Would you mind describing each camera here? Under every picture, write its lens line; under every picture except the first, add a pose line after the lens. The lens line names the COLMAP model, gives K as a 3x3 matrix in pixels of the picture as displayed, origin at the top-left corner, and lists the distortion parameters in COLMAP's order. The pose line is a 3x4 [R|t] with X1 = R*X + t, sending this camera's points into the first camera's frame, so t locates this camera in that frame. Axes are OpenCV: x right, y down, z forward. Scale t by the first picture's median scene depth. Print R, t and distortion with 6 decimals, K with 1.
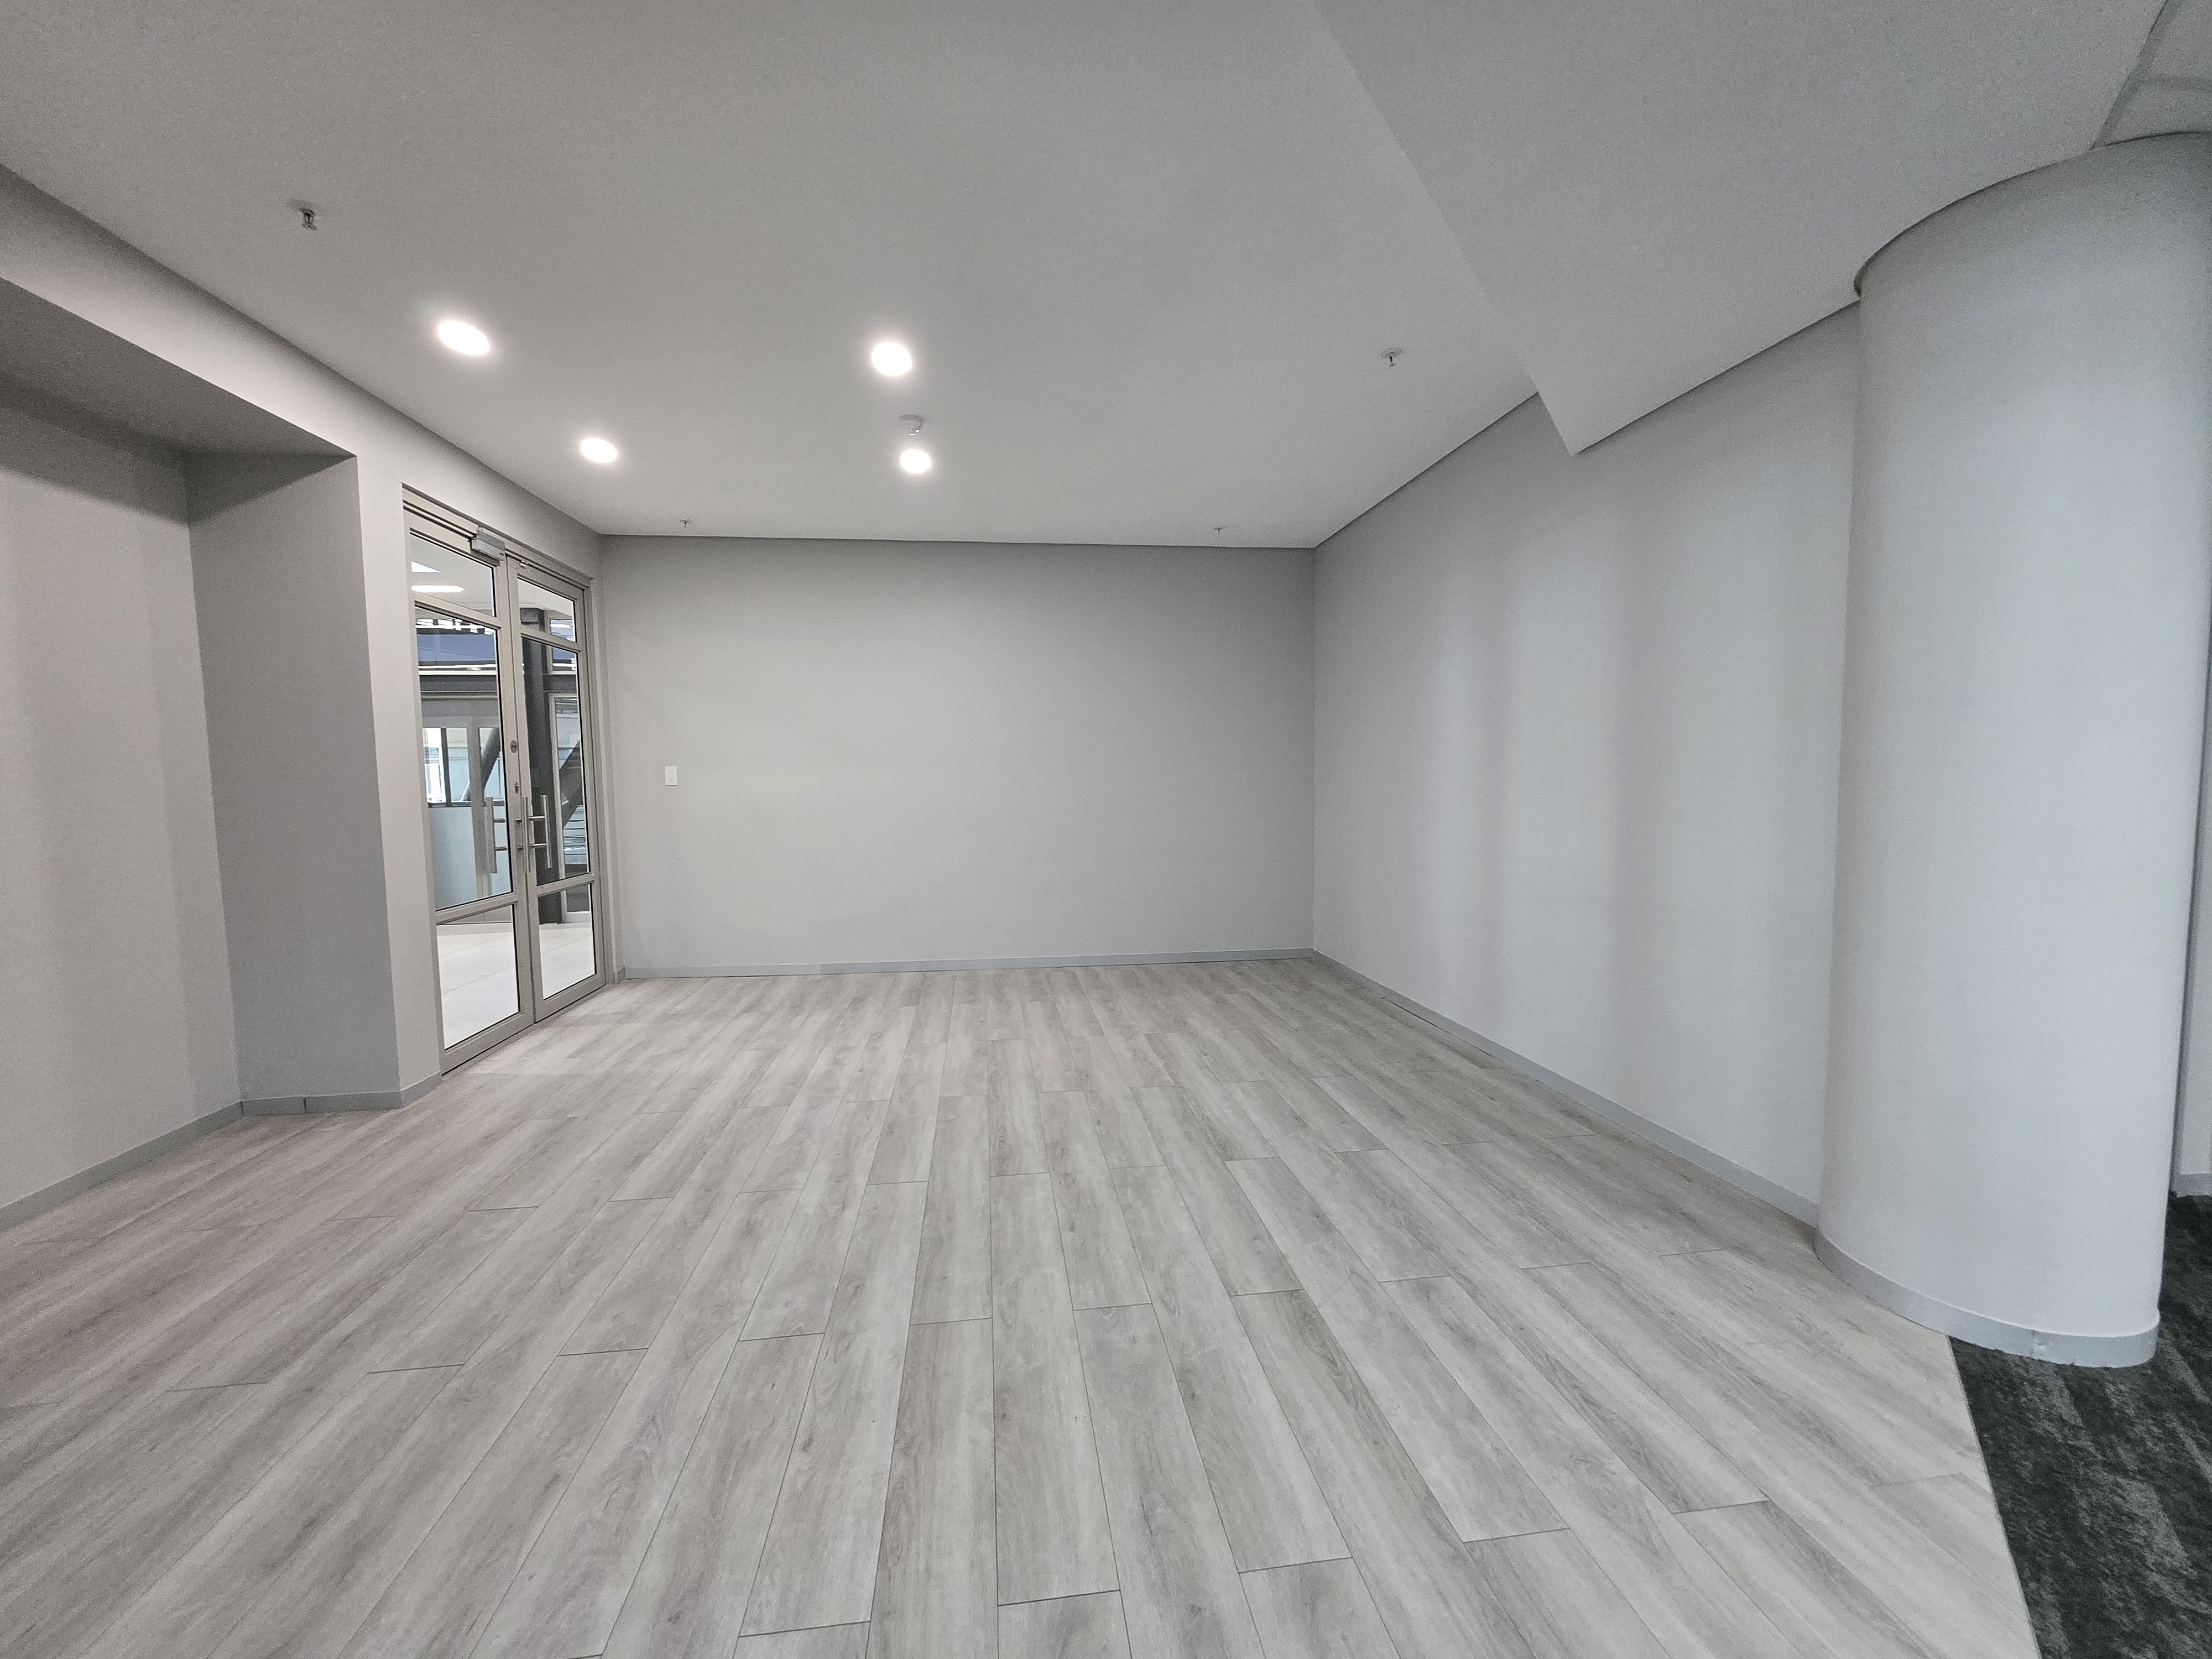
lens RADIAL K [[874.1, 0, 1095.7], [0, 874.1, 833.6], [0, 0, 1]] dist [0.001073, 0.000490]
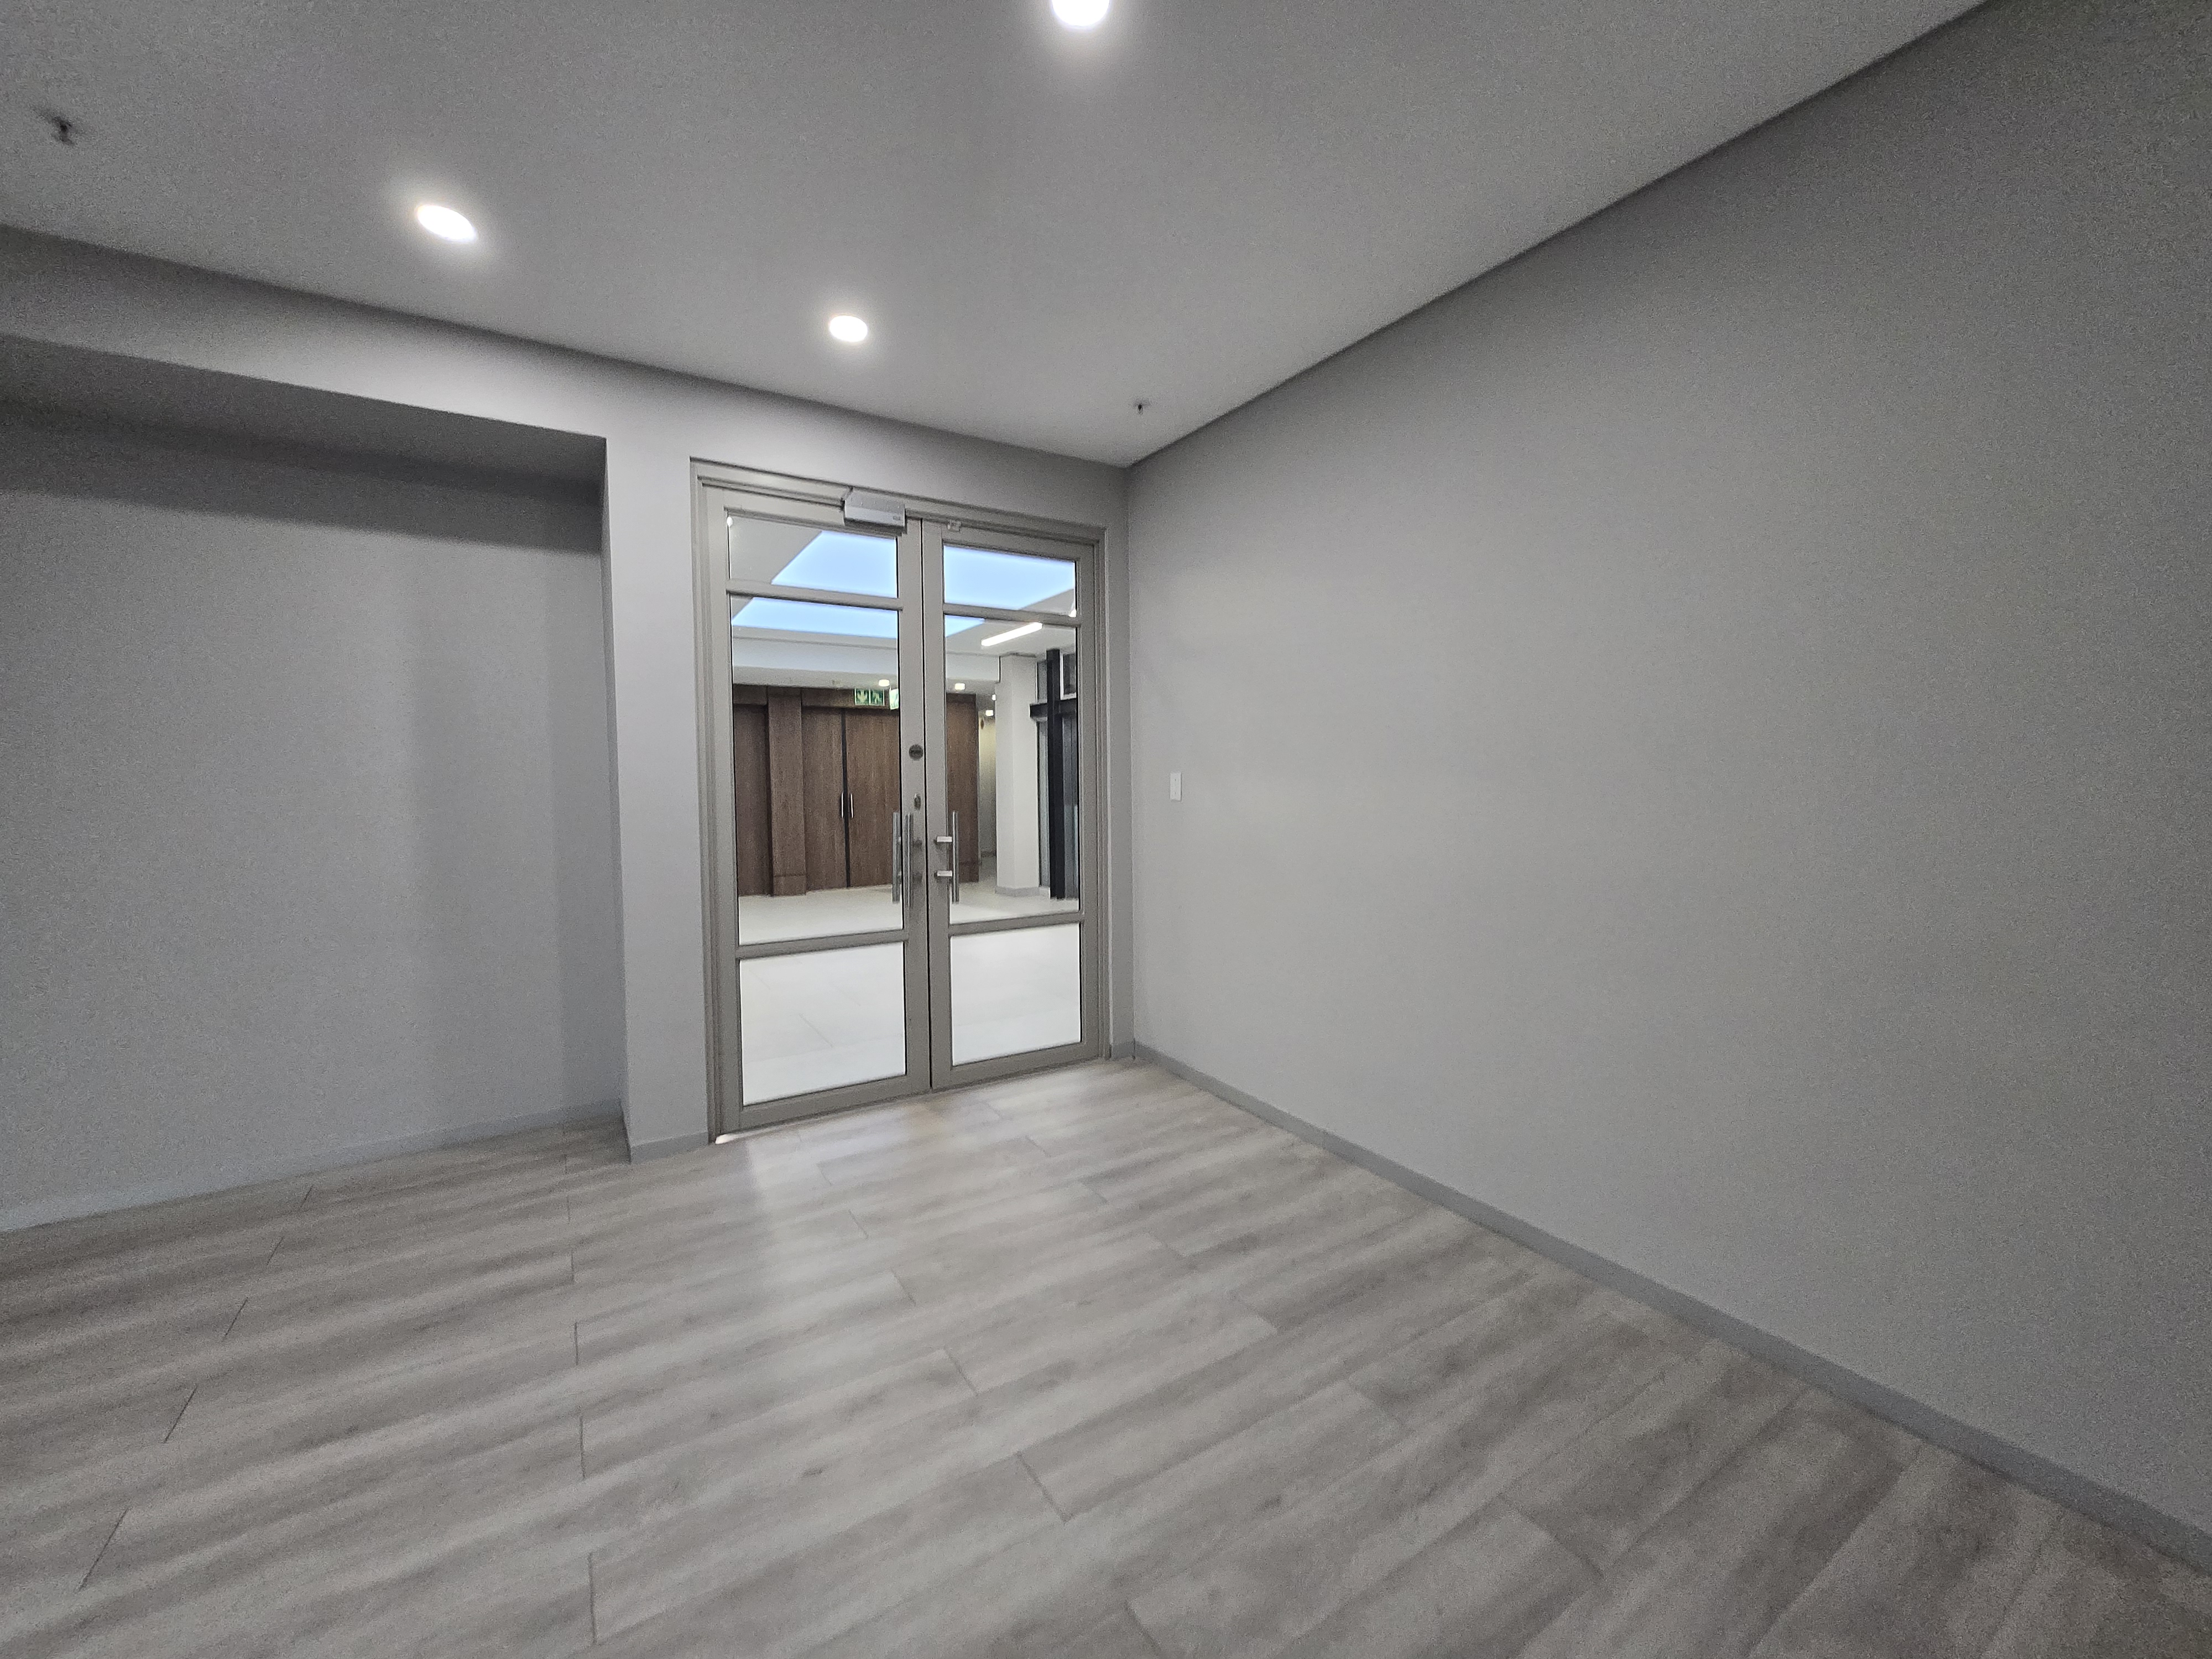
lens RADIAL K [[874.1, 0, 1114.4], [0, 874.1, 822.4], [0, 0, 1]] dist [0.001073, 0.000490]
pose [[0.417908, 0.054620, -0.906846, 0.172726], [-0.058985, 0.997716, 0.032911, -0.078384], [0.906572, 0.039736, 0.420176, 0.901928]]
